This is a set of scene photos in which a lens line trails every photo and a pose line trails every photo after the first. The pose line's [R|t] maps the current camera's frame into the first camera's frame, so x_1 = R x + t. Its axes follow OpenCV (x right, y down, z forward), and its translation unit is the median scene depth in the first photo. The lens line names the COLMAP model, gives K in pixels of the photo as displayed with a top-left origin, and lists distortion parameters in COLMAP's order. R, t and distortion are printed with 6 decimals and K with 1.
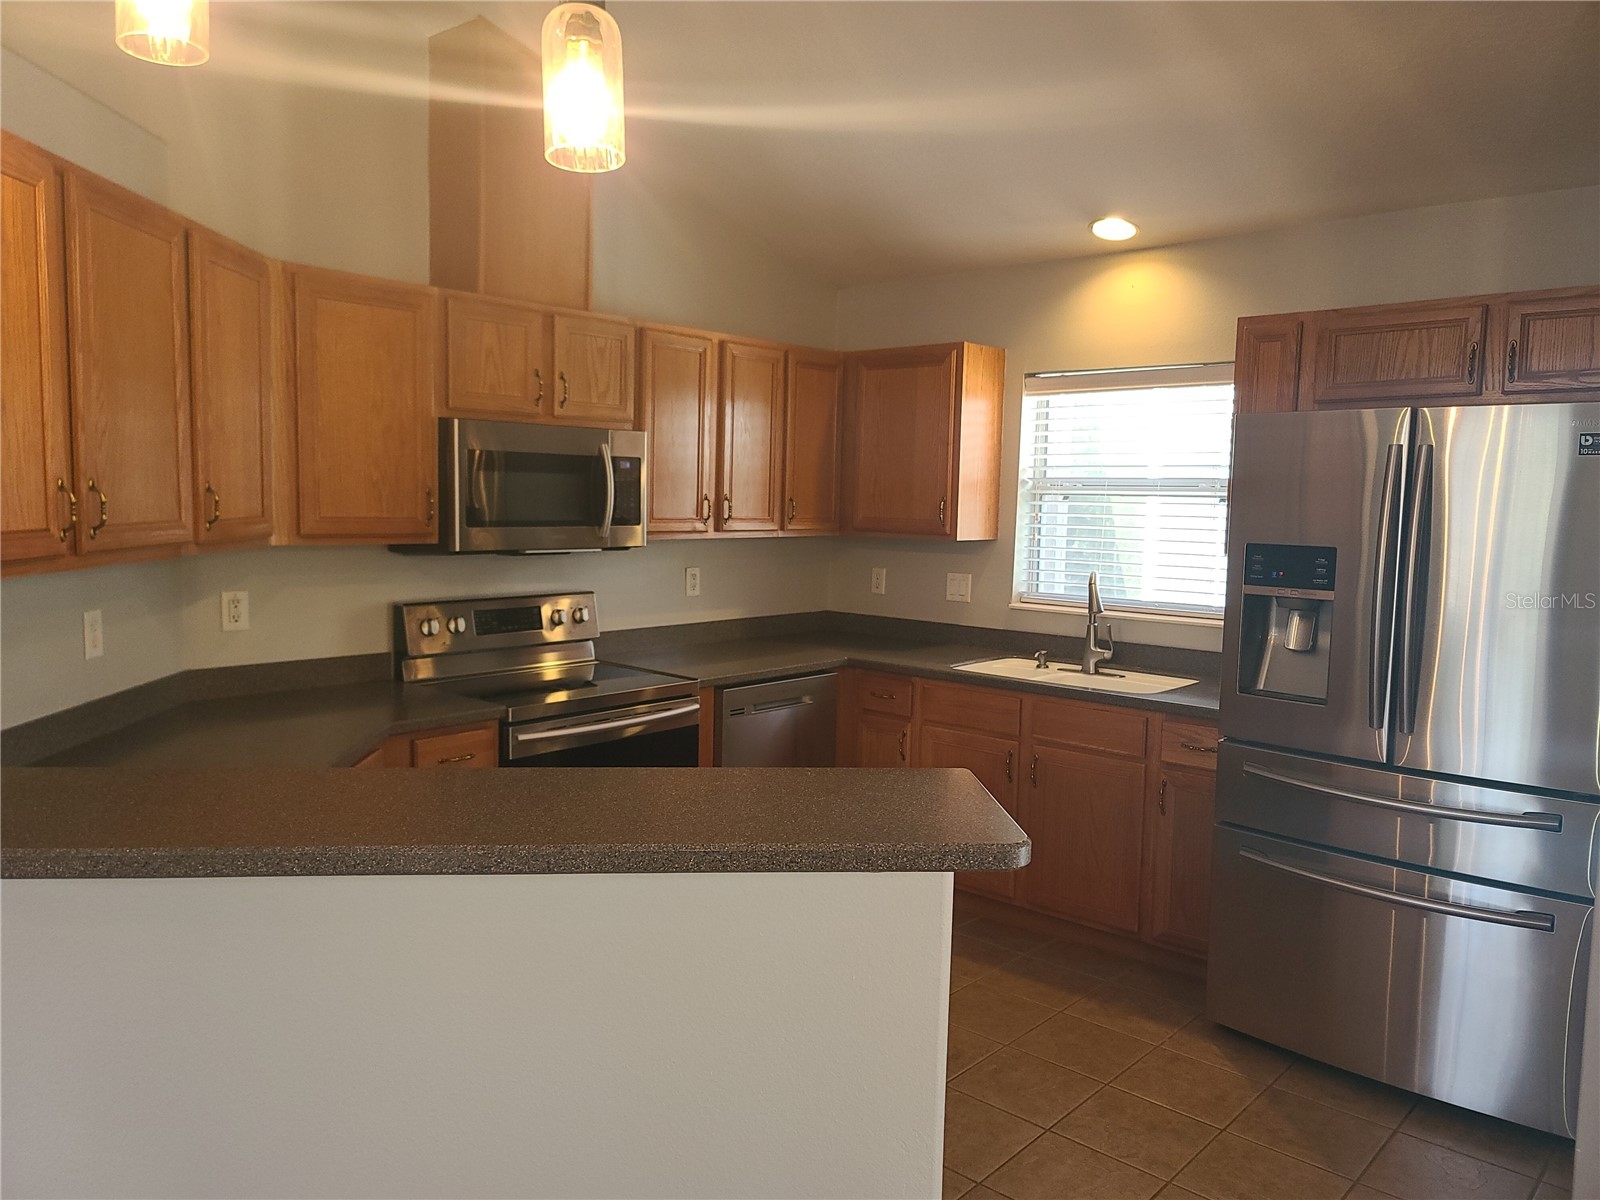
lens RADIAL K [[1170.6, 0, 806.2], [0, 1170.6, 605.9], [0, 0, 1]] dist [0.040641, -0.004555]
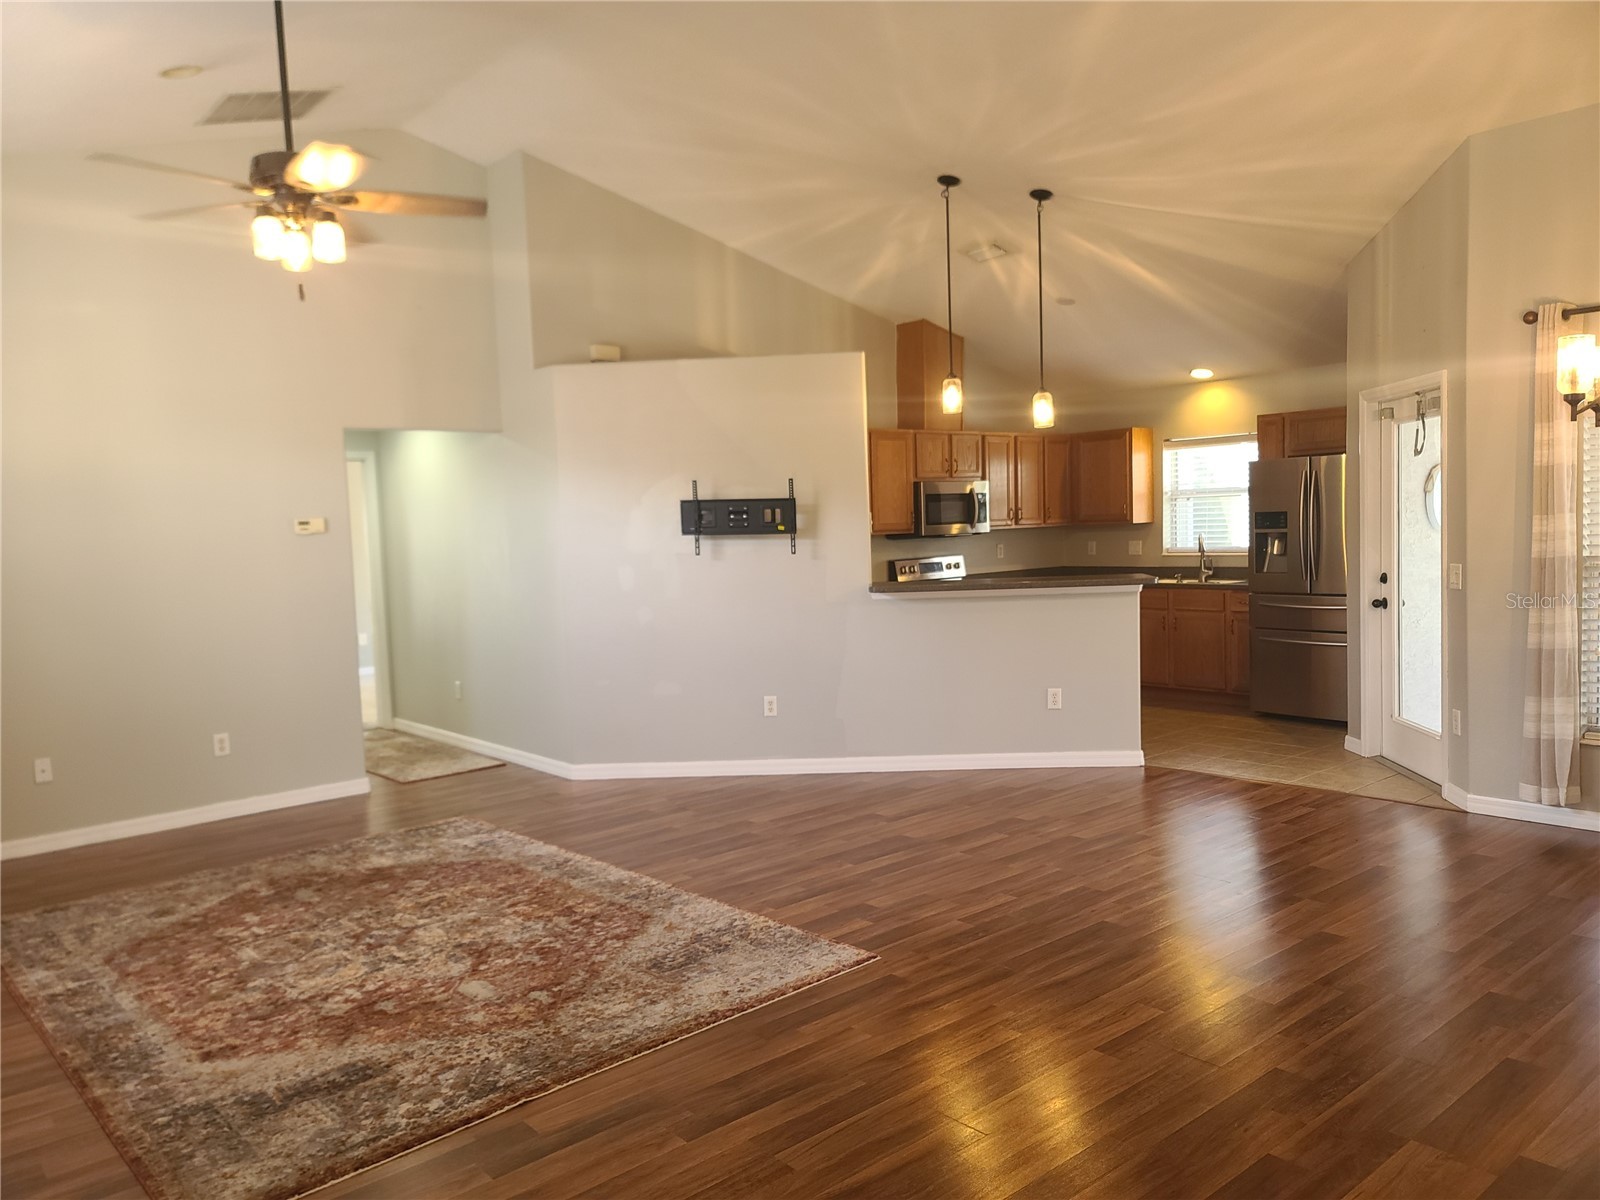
lens RADIAL K [[1178.9, 0, 800.0], [0, 1178.9, 600.0], [0, 0, 1]] dist [0.046367, -0.003314]
pose [[0.988536, -0.046793, -0.143552, -0.163990], [0.042811, 0.998611, -0.030702, 0.122664], [0.144789, 0.024205, 0.989166, -1.182827]]
